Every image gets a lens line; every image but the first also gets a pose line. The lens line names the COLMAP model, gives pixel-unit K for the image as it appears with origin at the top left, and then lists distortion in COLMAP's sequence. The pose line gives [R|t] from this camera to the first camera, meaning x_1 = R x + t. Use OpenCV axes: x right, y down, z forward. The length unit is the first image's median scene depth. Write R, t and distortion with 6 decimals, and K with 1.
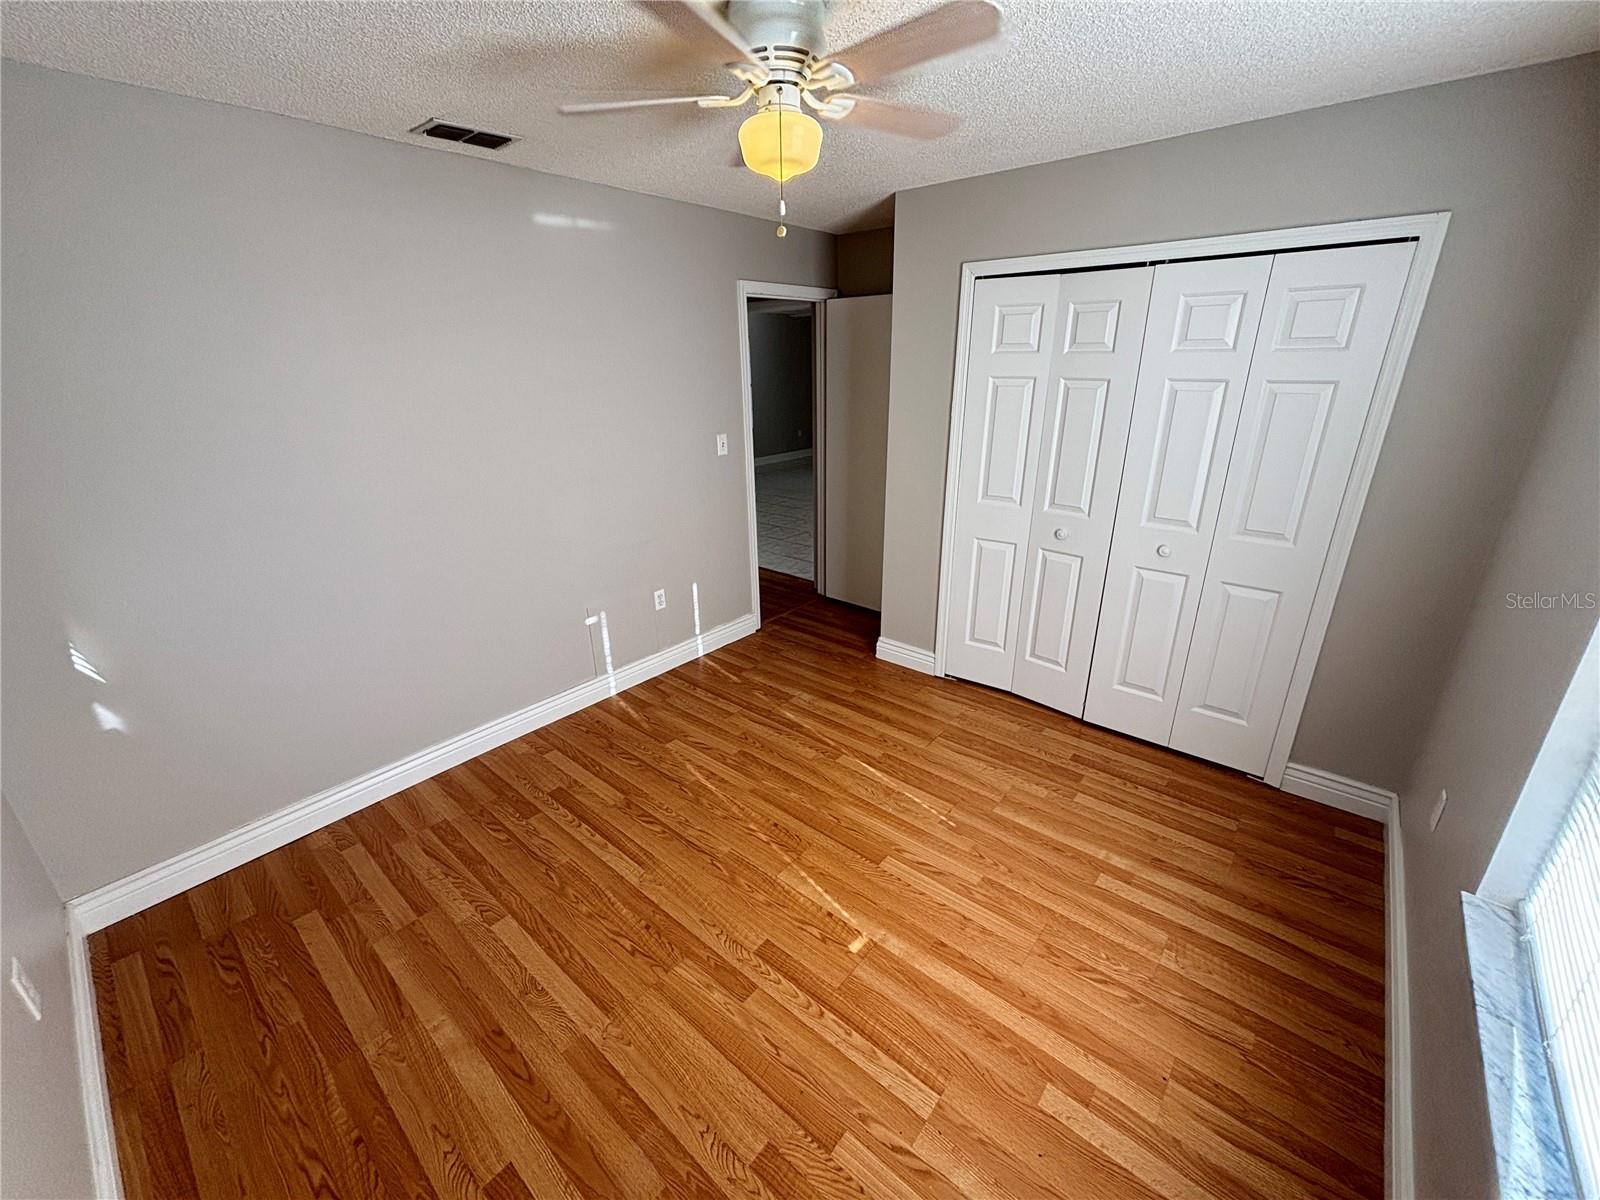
lens RADIAL K [[641.1, 0, 800.7], [0, 641.1, 600.8], [0, 0, 1]] dist [-0.007830, 0.000220]
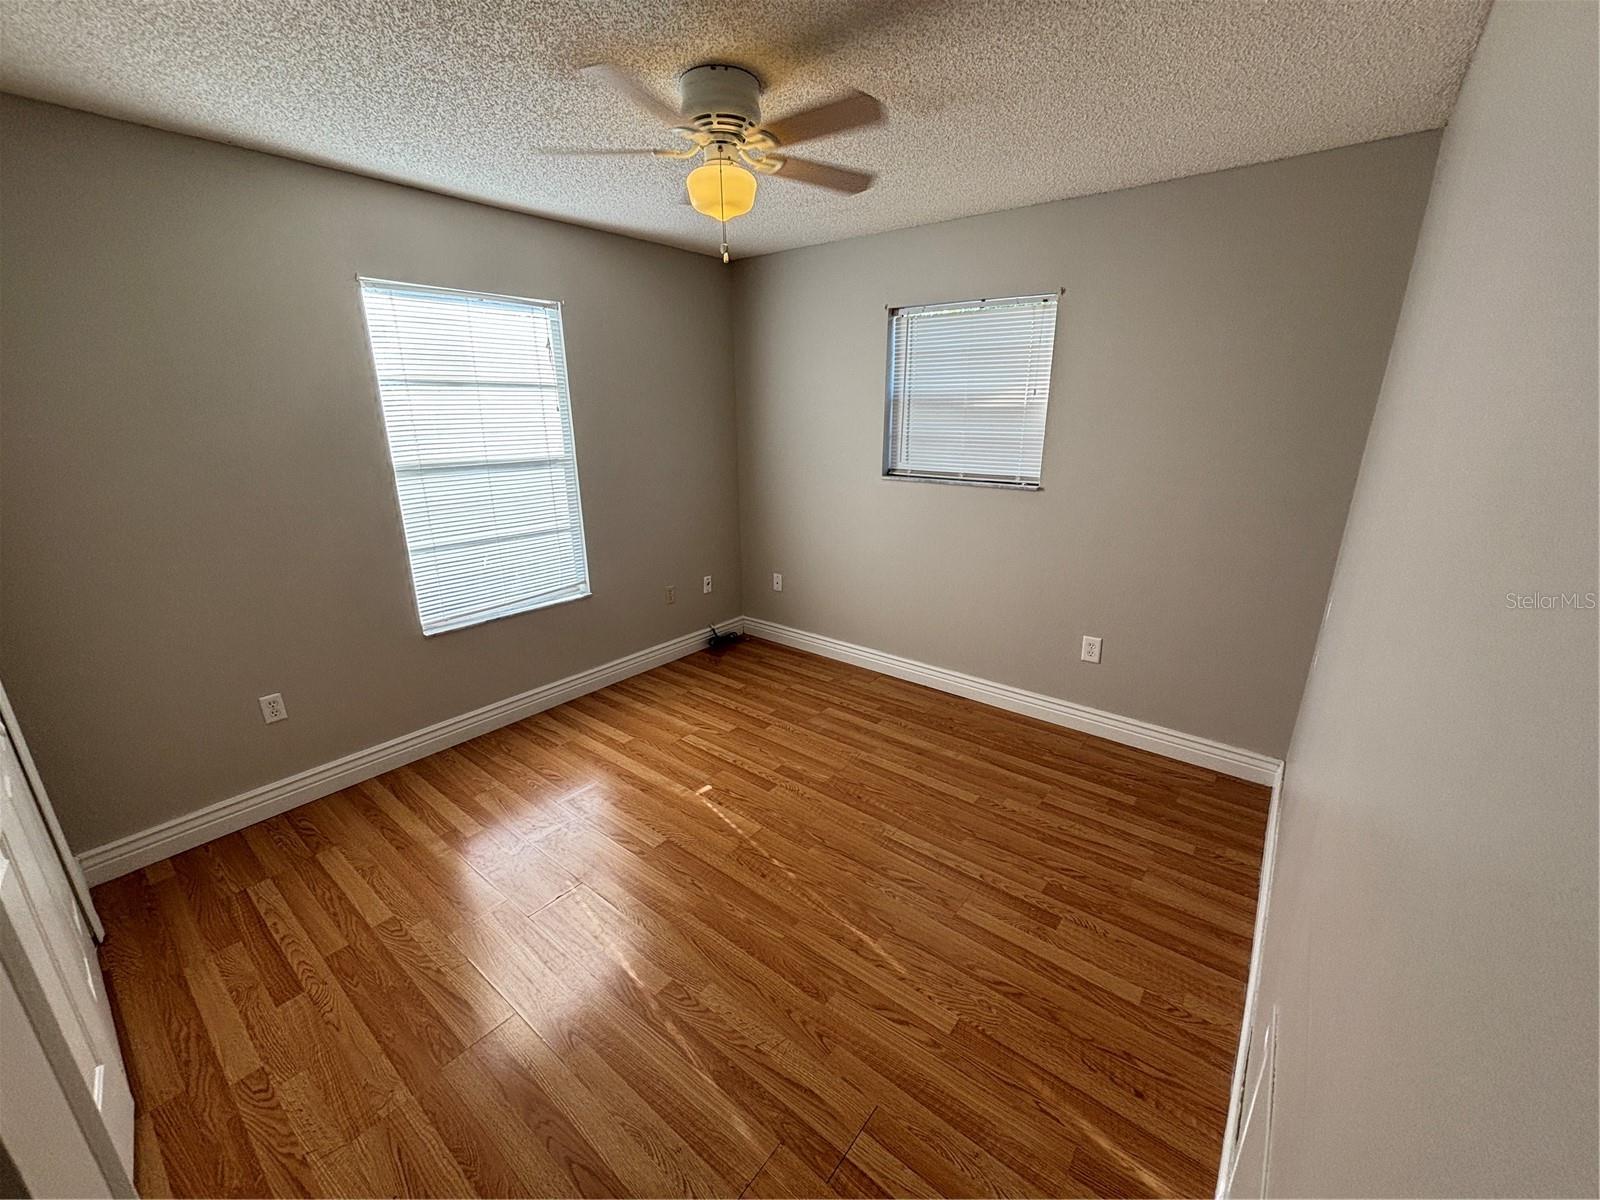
lens RADIAL K [[641.1, 0, 804.9], [0, 641.1, 595.3], [0, 0, 1]] dist [-0.007830, 0.000220]
pose [[-0.999168, 0.025906, -0.031501, -0.090150], [0.001688, 0.797968, 0.602698, -0.588177], [0.040750, 0.602143, -0.797348, 1.698449]]
